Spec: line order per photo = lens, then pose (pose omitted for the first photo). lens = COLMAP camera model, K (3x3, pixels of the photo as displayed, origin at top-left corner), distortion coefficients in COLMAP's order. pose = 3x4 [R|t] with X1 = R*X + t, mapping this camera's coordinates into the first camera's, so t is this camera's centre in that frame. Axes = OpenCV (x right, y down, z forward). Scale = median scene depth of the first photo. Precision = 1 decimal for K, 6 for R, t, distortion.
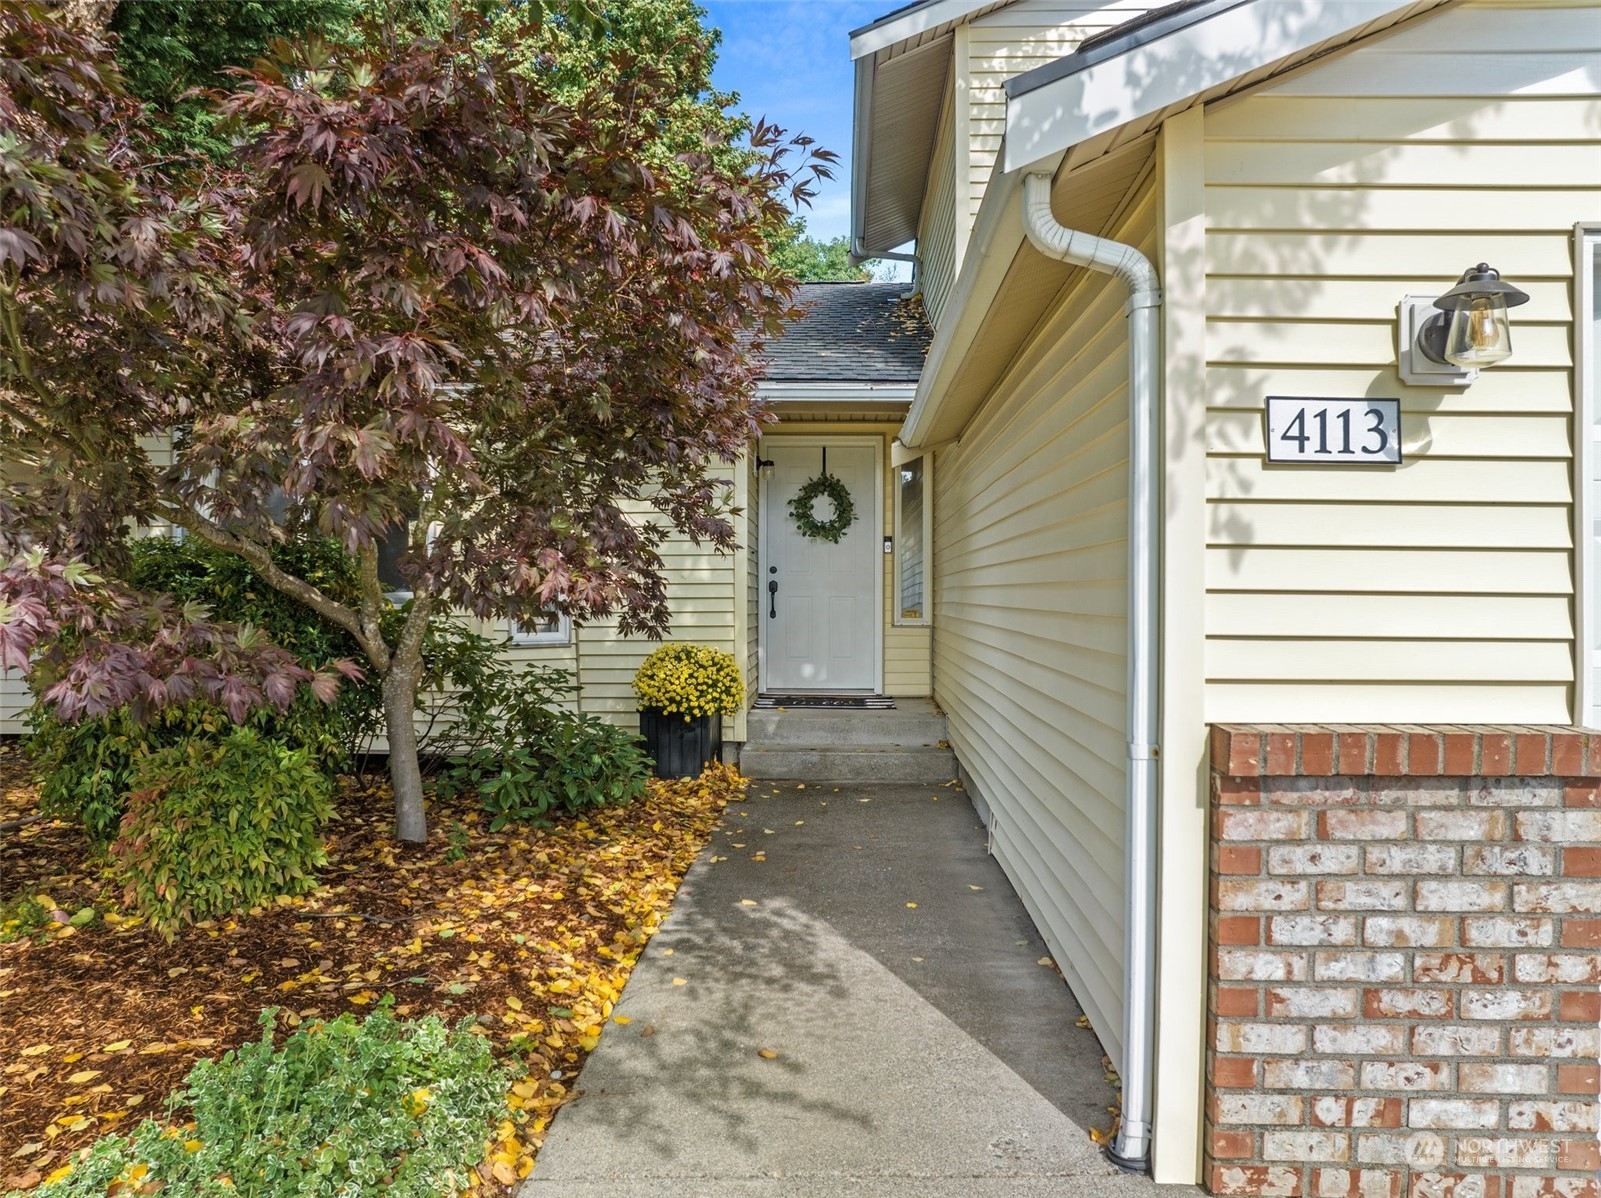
lens RADIAL K [[1137.8, 0, 800.5], [0, 1137.8, 599.0], [0, 0, 1]] dist [-0.038765, 0.000487]
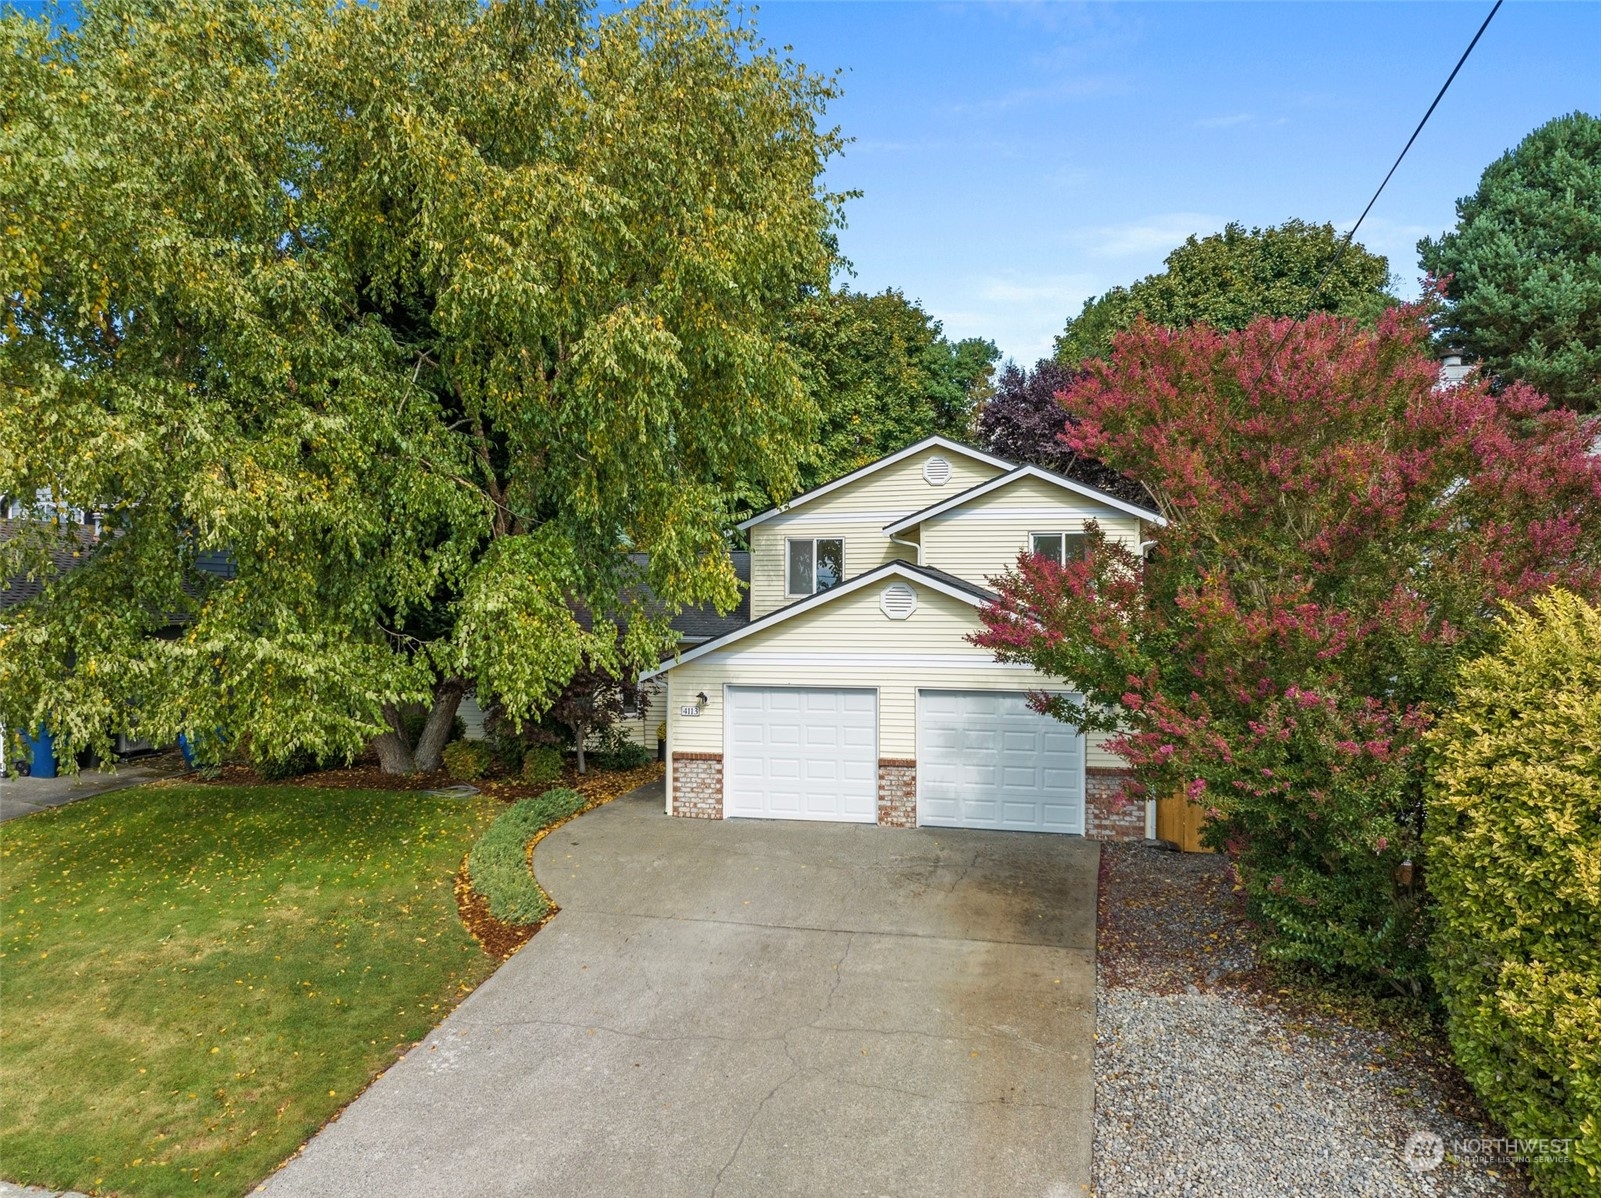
lens RADIAL K [[1138.2, 0, 800.5], [0, 1138.2, 599.0], [0, 0, 1]] dist [-0.058615, 0.035672]
pose [[0.979563, -0.002009, -0.201126, 2.654987], [0.001167, 0.999990, -0.004303, -0.843392], [0.201132, 0.003981, 0.979556, -6.050941]]
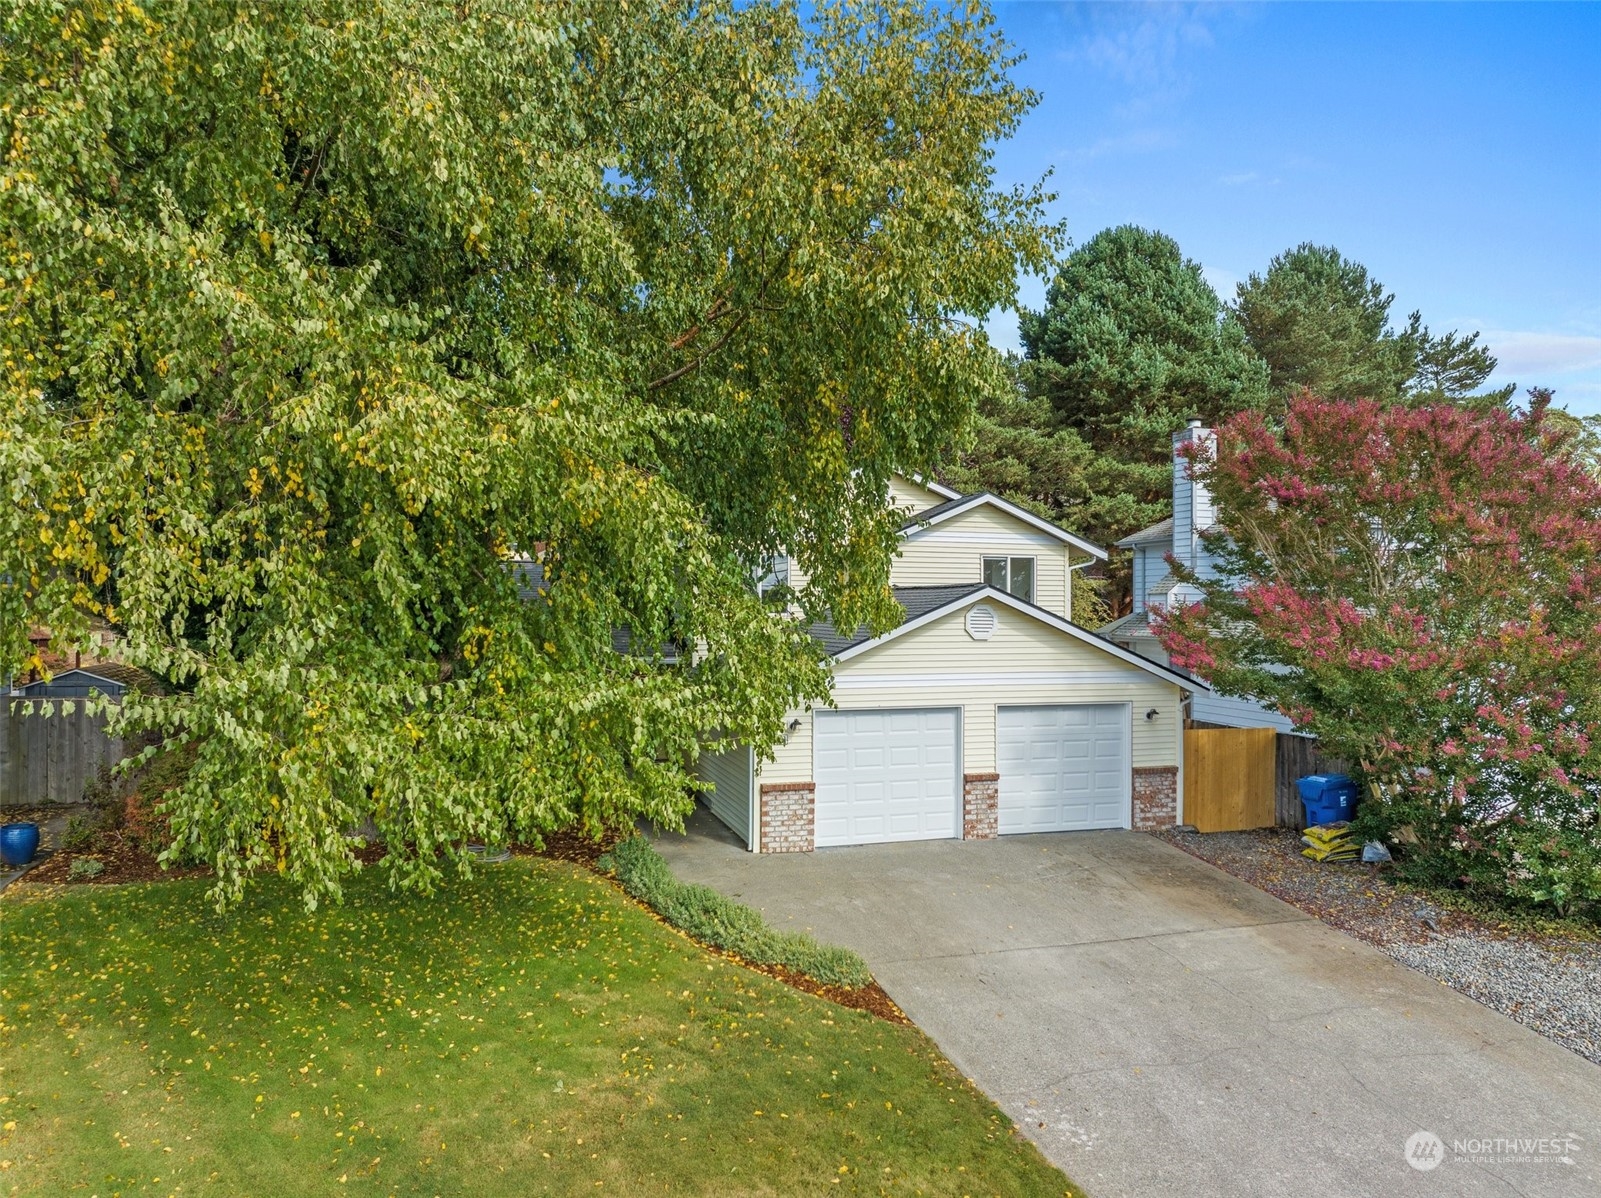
lens RADIAL K [[1138.2, 0, 800.5], [0, 1138.2, 599.0], [0, 0, 1]] dist [-0.058615, 0.035672]
pose [[0.942634, 0.001661, 0.333825, -1.706438], [-0.000288, 0.999991, -0.004162, -0.980371], [-0.333829, 0.003827, 0.942626, -5.568725]]
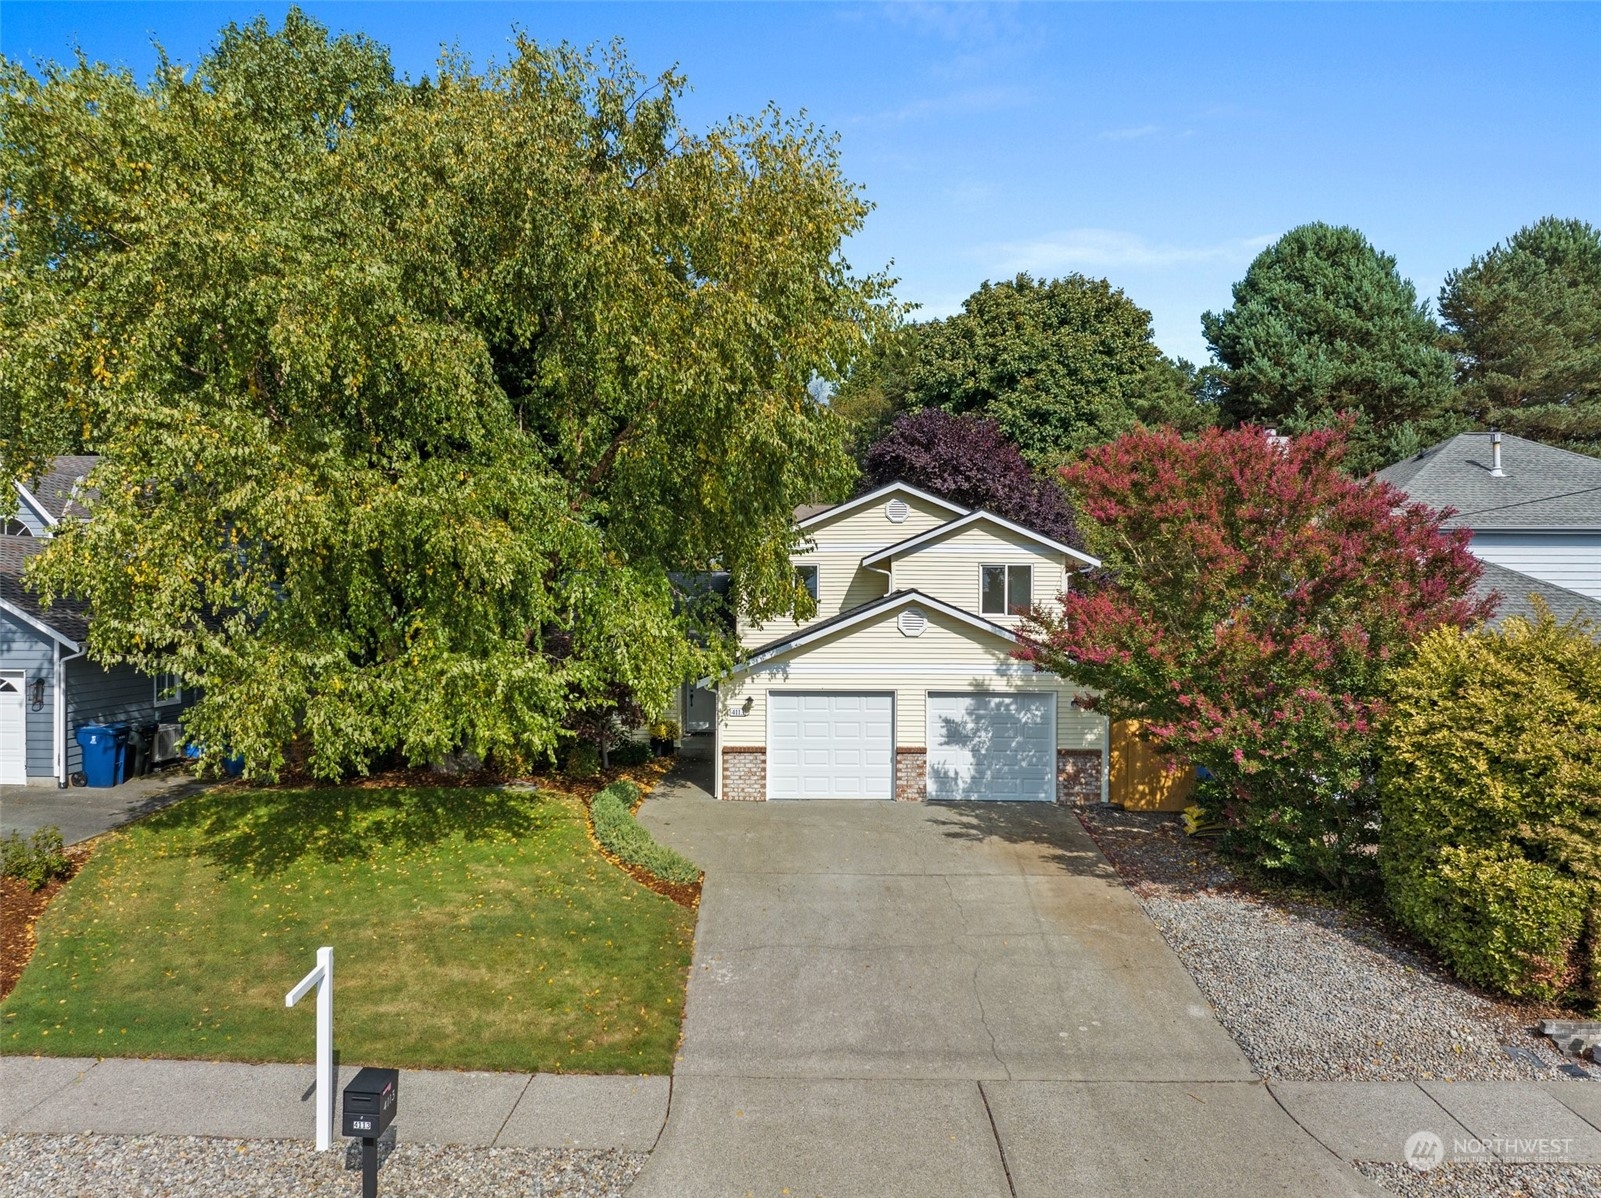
lens RADIAL K [[1137.8, 0, 800.5], [0, 1137.8, 599.0], [0, 0, 1]] dist [-0.038765, 0.000487]
pose [[0.999645, 0.002579, 0.026530, 0.729689], [-0.002472, 0.999989, -0.004065, -1.000412], [-0.026540, 0.003998, 0.999640, -7.883565]]
